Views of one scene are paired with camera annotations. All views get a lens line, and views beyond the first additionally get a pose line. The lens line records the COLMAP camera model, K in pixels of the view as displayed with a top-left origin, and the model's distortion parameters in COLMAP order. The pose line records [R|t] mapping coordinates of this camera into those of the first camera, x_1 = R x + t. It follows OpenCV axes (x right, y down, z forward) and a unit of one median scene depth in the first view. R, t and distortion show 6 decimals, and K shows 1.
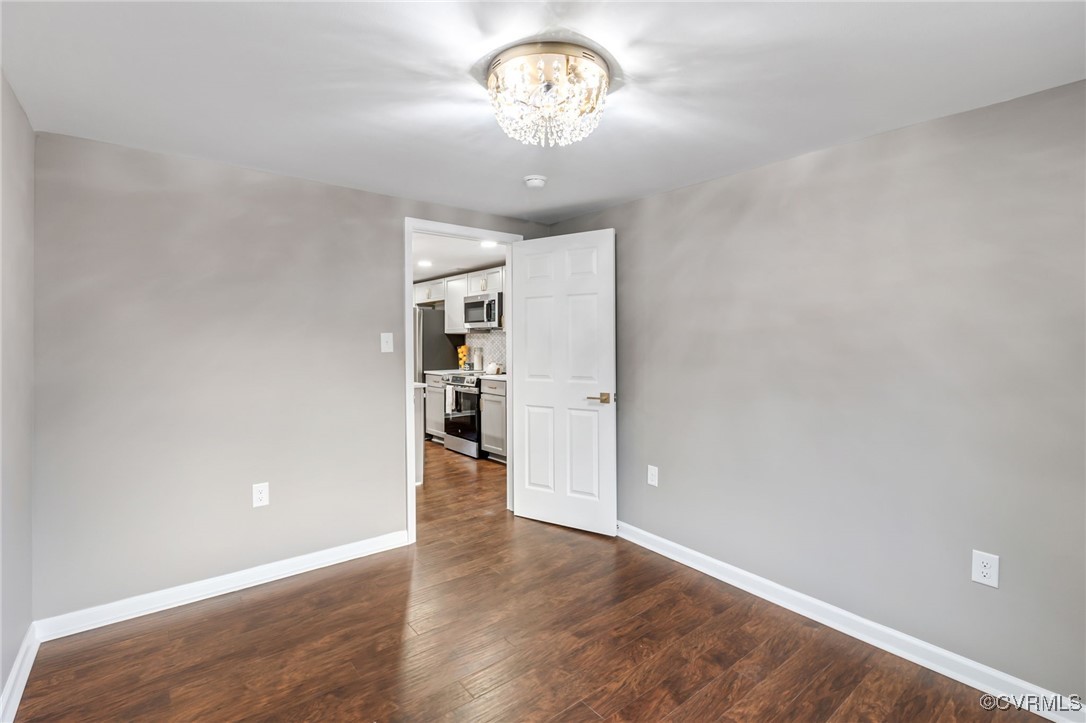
lens RADIAL K [[501.2, 0, 541.0], [0, 501.2, 338.7], [0, 0, 1]] dist [-0.002315, -0.000310]
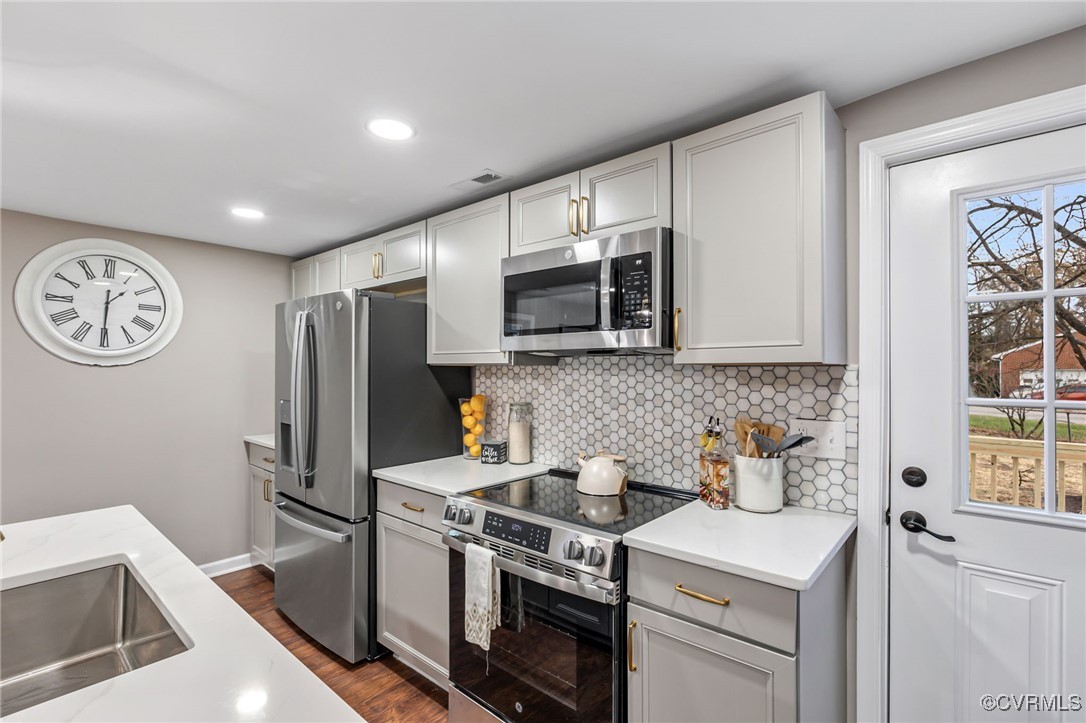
lens RADIAL K [[501.2, 0, 541.2], [0, 501.2, 367.9], [0, 0, 1]] dist [-0.002315, -0.000310]
pose [[0.987580, 0.002587, 0.157094, -0.174763], [-0.003457, 0.999980, 0.005265, -0.011337], [-0.157078, -0.005743, 0.987570, 0.638976]]
